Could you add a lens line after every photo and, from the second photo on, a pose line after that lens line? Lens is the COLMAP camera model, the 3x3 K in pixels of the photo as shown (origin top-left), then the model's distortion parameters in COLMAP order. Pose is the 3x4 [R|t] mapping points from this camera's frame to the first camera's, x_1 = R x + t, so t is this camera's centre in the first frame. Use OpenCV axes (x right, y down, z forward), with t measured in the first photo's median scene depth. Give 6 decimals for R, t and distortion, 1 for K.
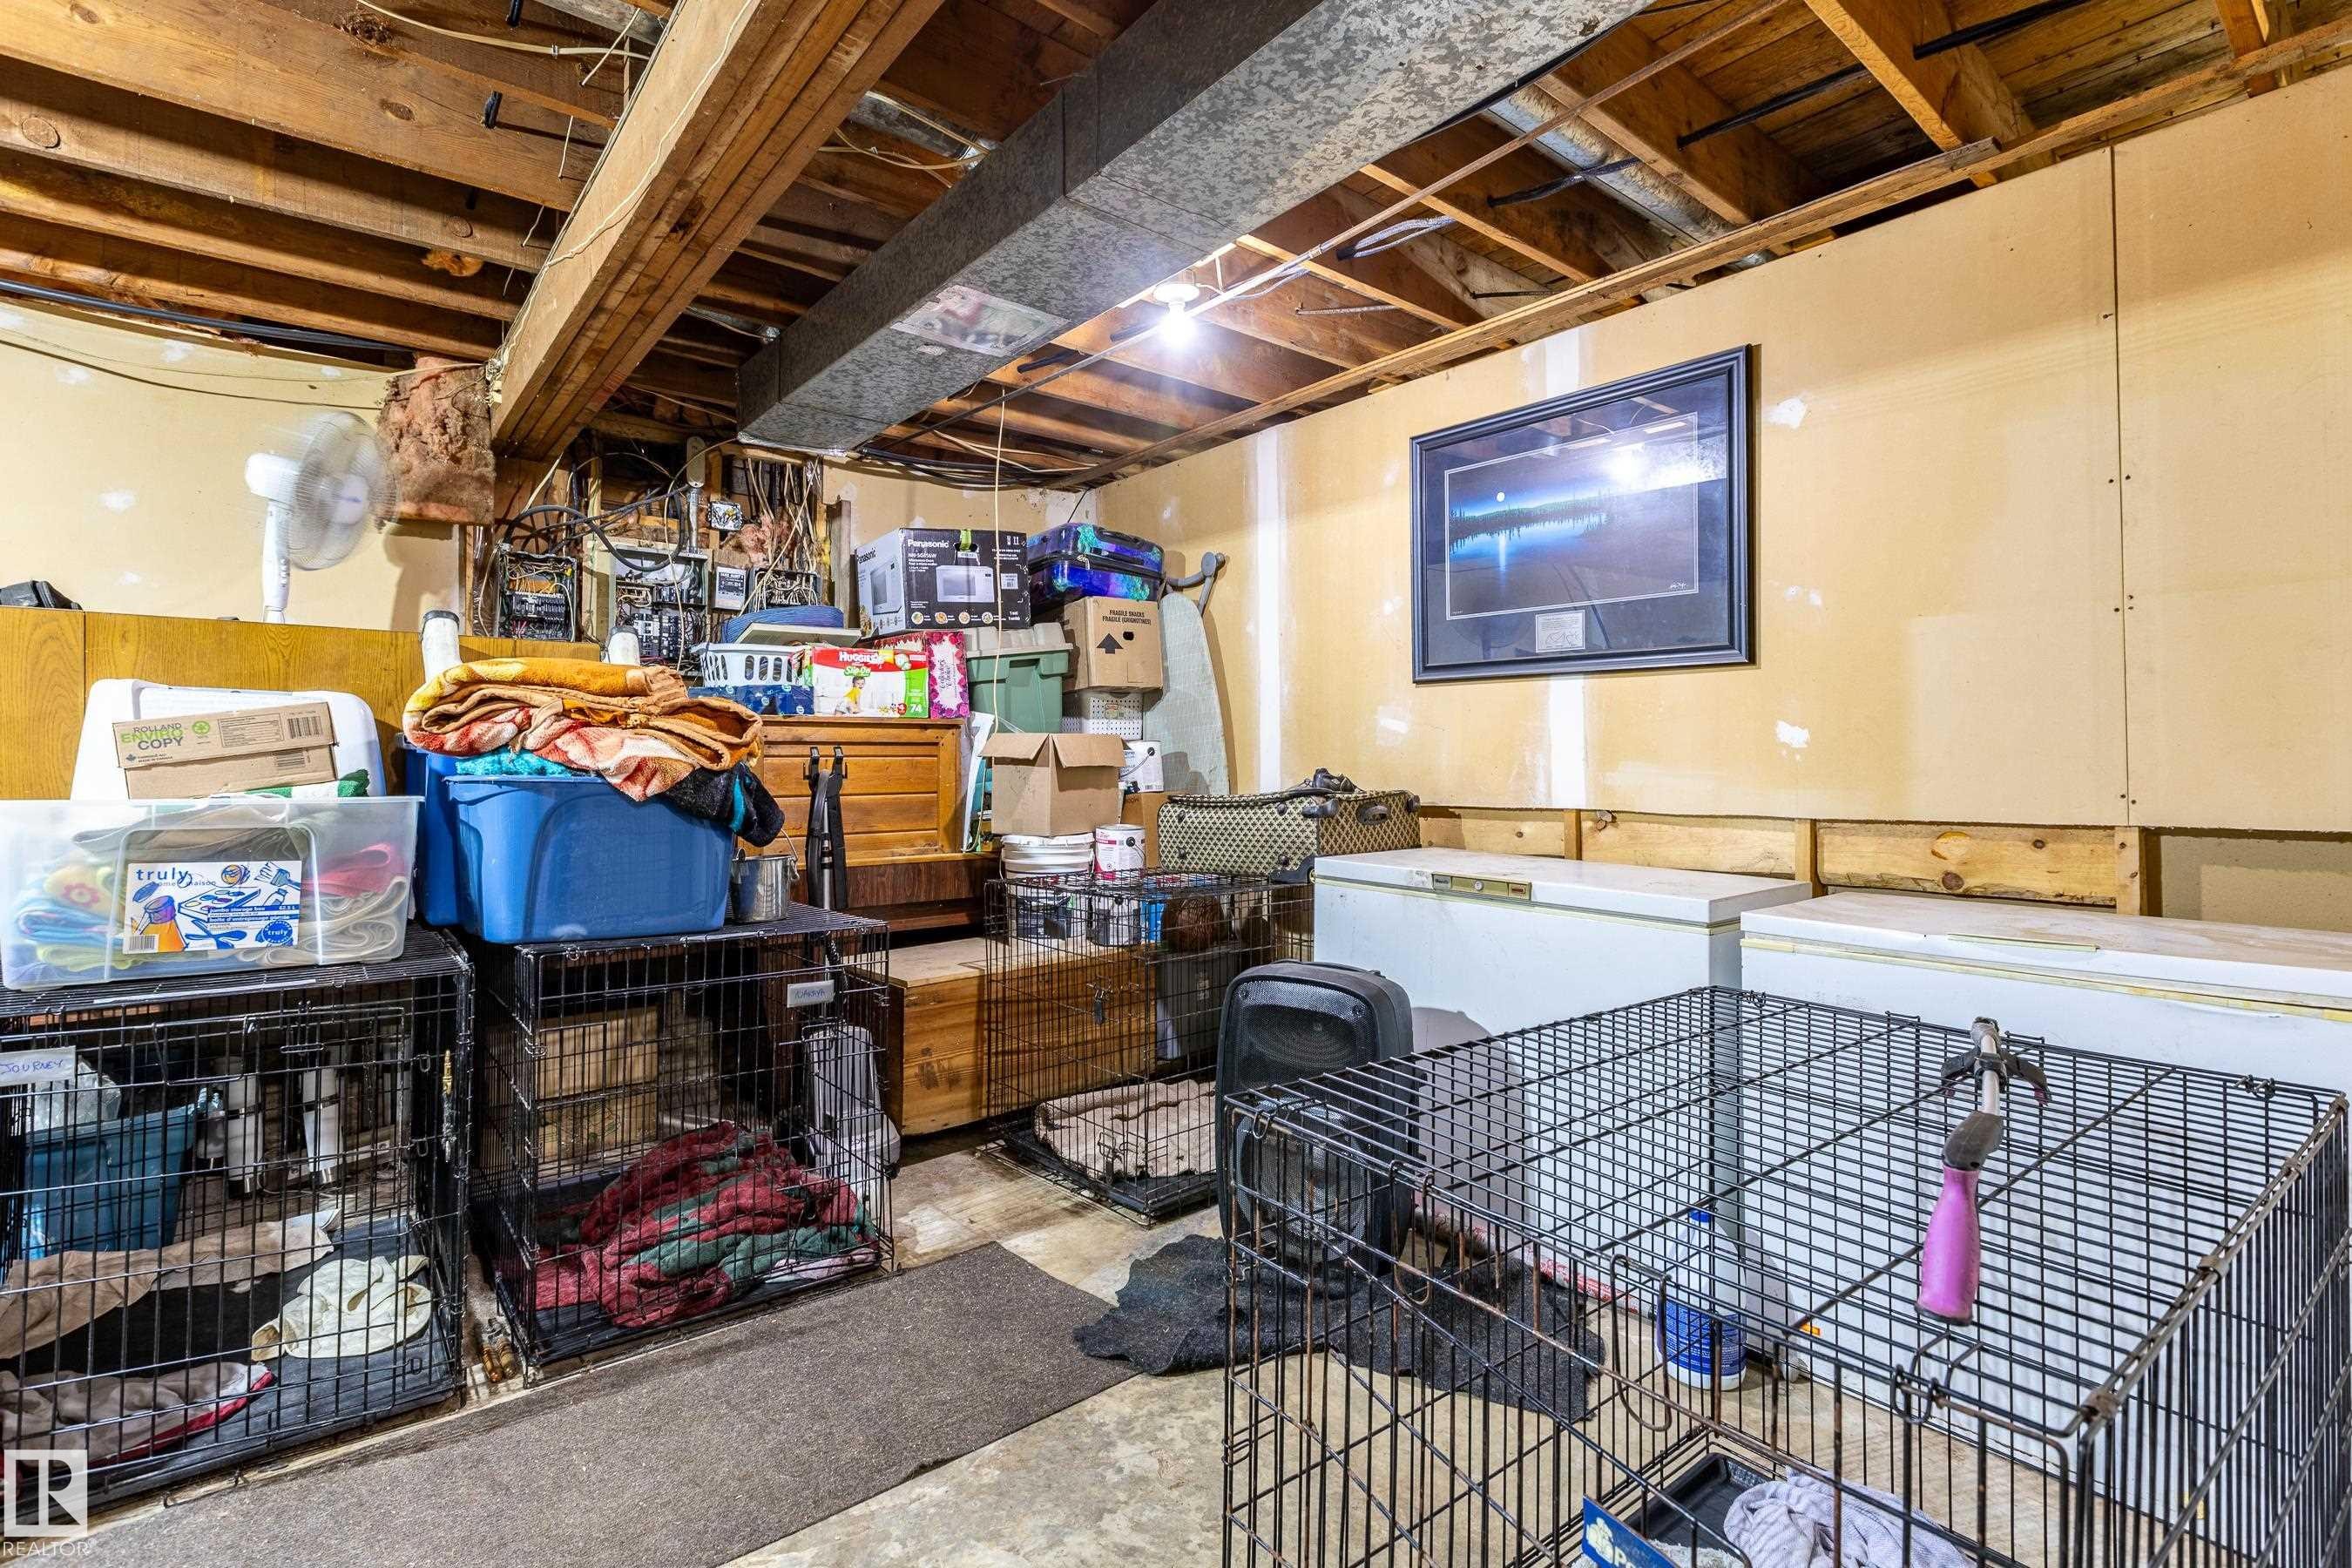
lens RADIAL K [[1073.7, 0, 1170.3], [0, 1073.7, 772.2], [0, 0, 1]] dist [-0.000561, -0.000293]
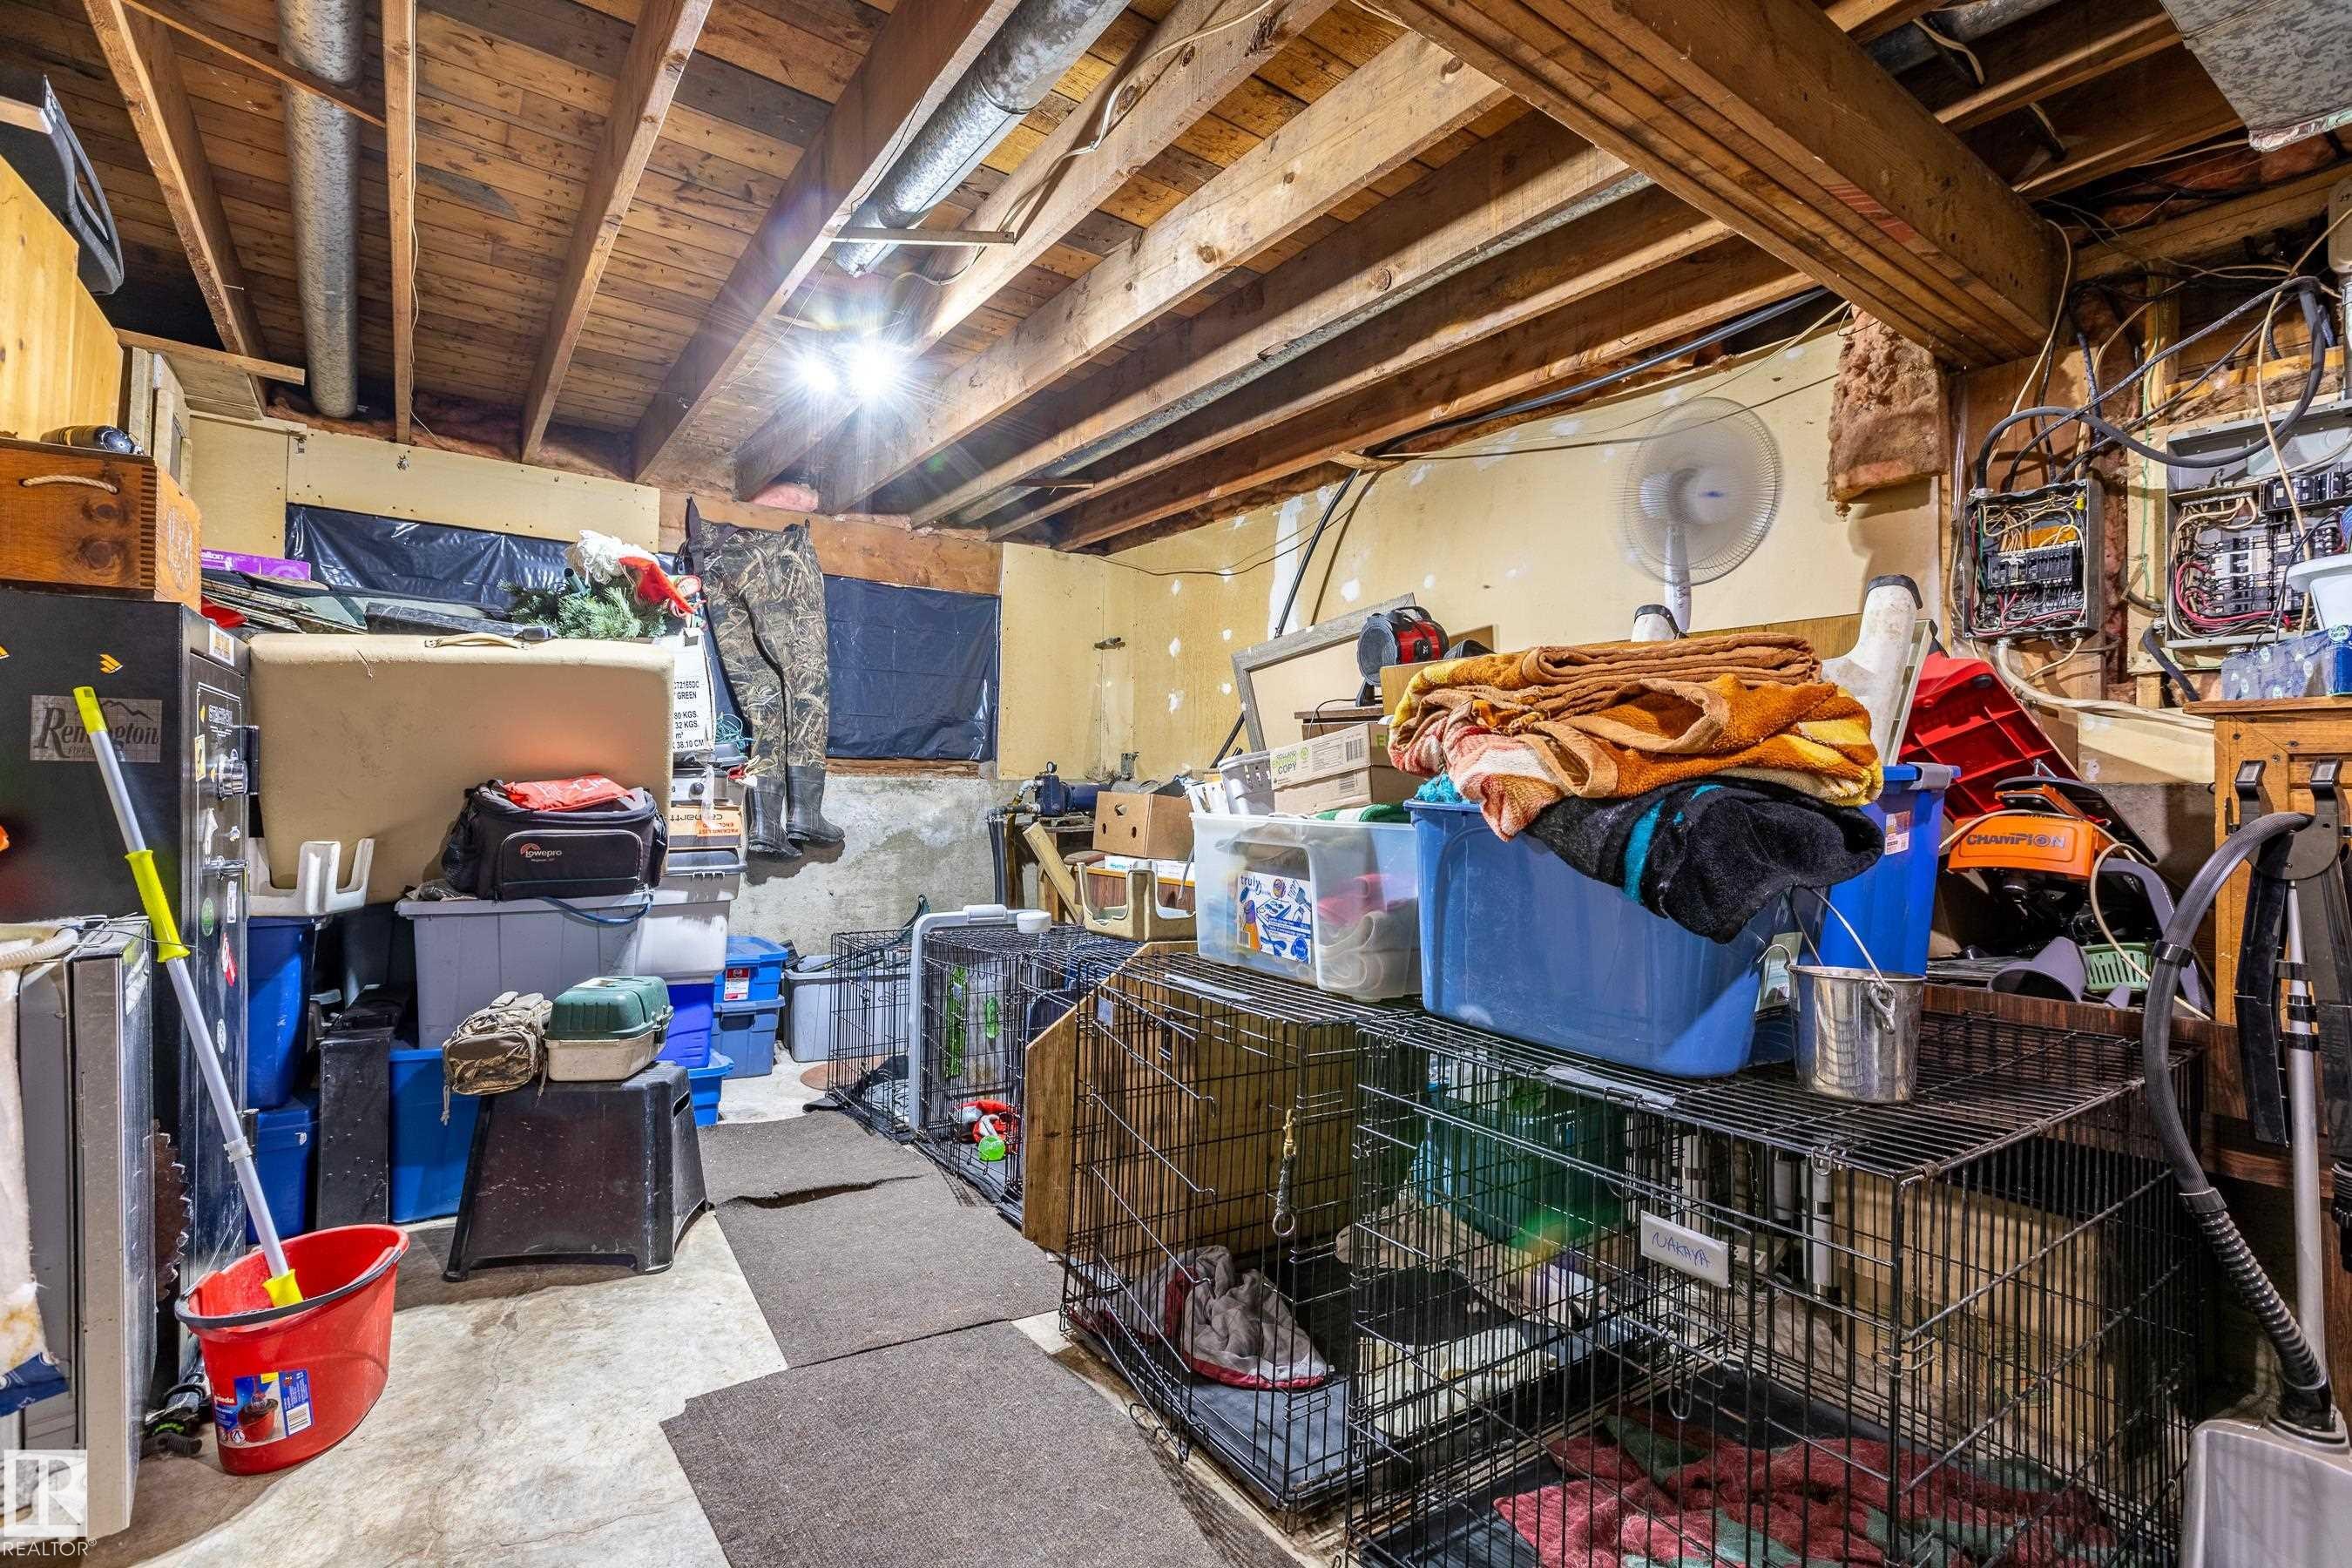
lens RADIAL K [[1073.7, 0, 1170.3], [0, 1073.7, 772.2], [0, 0, 1]] dist [-0.000561, -0.000293]
pose [[-0.051327, -0.017813, -0.998523, 0.127095], [-0.027786, 0.999479, -0.016402, 0.000505], [0.998295, 0.026903, -0.051795, 0.574872]]
